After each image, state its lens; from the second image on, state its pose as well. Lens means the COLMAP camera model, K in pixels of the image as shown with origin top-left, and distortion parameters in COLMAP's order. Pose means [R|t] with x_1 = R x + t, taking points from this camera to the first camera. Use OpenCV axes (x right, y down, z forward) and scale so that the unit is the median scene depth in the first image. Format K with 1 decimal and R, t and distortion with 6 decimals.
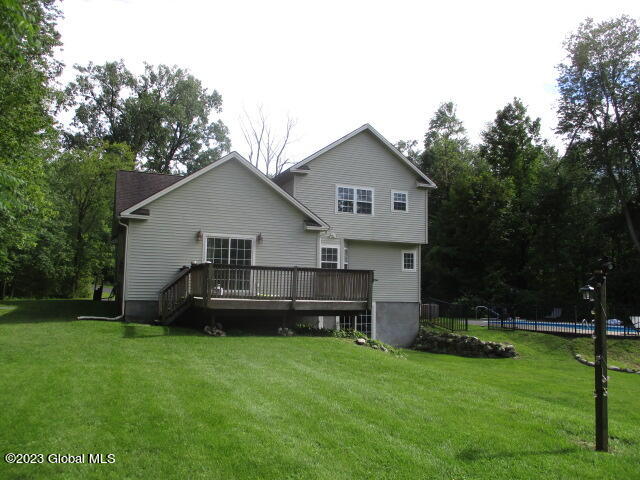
lens RADIAL K [[532.6, 0, 320.3], [0, 532.6, 240.6], [0, 0, 1]] dist [-0.023844, 0.021108]
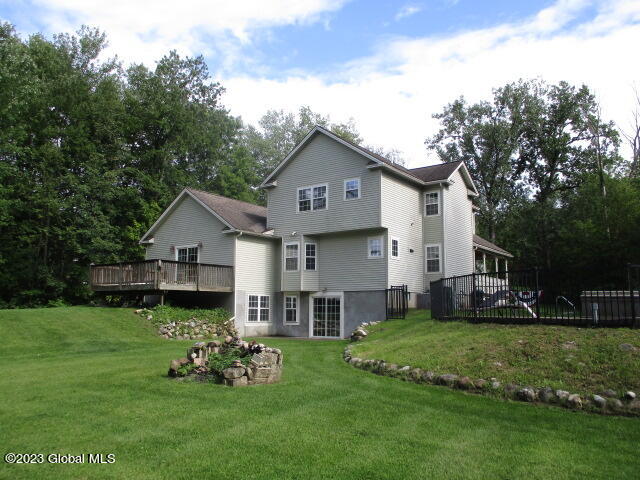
lens RADIAL K [[532.6, 0, 320.4], [0, 532.6, 239.6], [0, 0, 1]] dist [-0.023844, 0.021108]
pose [[0.489474, -0.133954, -0.861668, 0.997218], [0.079892, 0.990864, -0.108656, 0.127340], [0.868351, -0.015656, 0.495704, 0.467916]]
